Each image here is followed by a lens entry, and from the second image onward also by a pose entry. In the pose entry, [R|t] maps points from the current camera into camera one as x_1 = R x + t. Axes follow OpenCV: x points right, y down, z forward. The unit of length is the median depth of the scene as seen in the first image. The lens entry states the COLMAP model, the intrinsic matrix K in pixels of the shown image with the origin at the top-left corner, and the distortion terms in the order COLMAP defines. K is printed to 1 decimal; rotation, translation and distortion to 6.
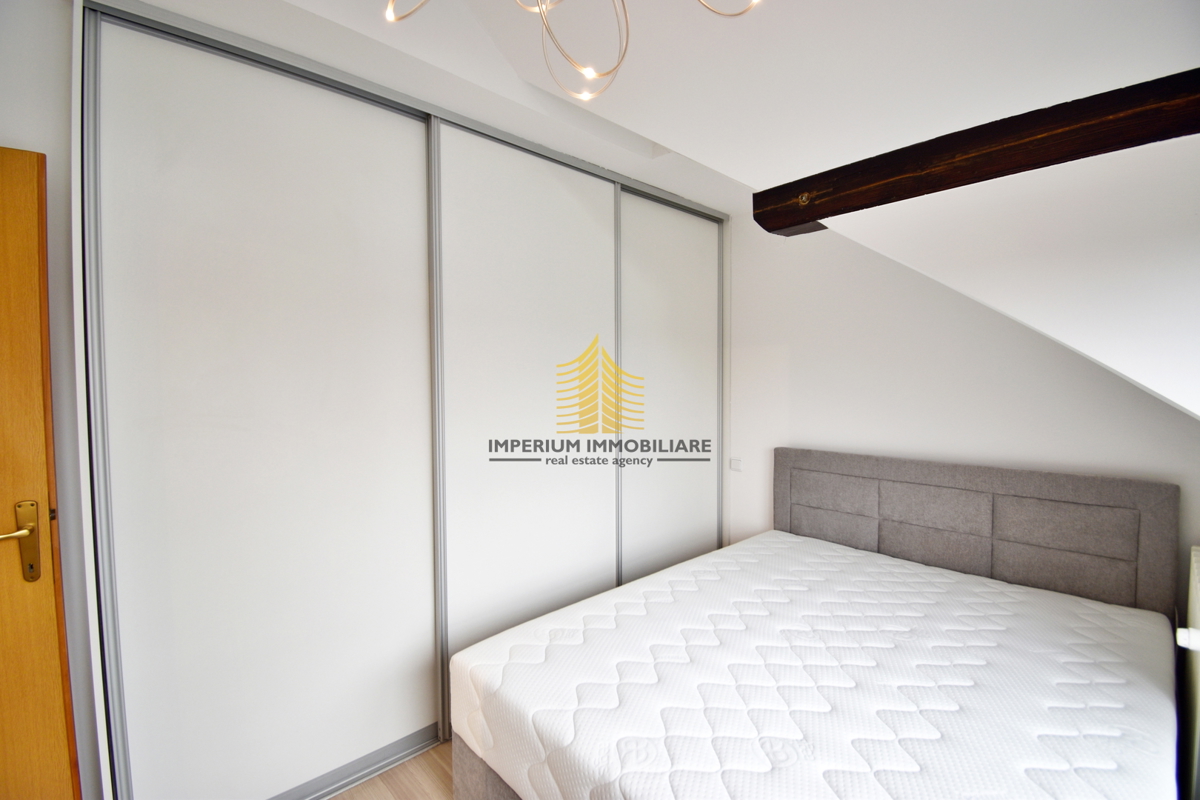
lens RADIAL K [[547.4, 0, 608.0], [0, 547.4, 392.8], [0, 0, 1]] dist [-0.002928, -0.009642]
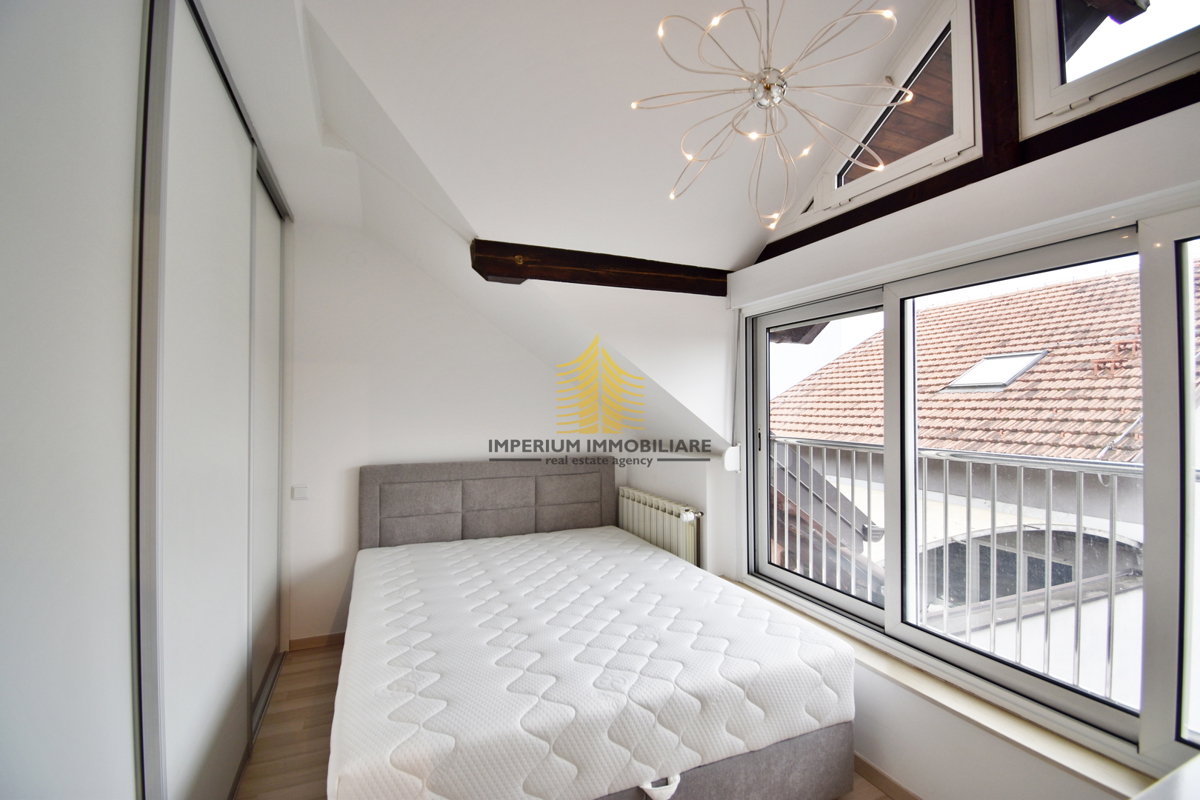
lens RADIAL K [[547.4, 0, 606.1], [0, 547.4, 395.2], [0, 0, 1]] dist [-0.002928, -0.009642]
pose [[0.313198, 0.023247, 0.949403, -0.654956], [0.020226, 0.999310, -0.031142, 0.011628], [-0.949472, 0.028956, 0.312512, 0.324731]]
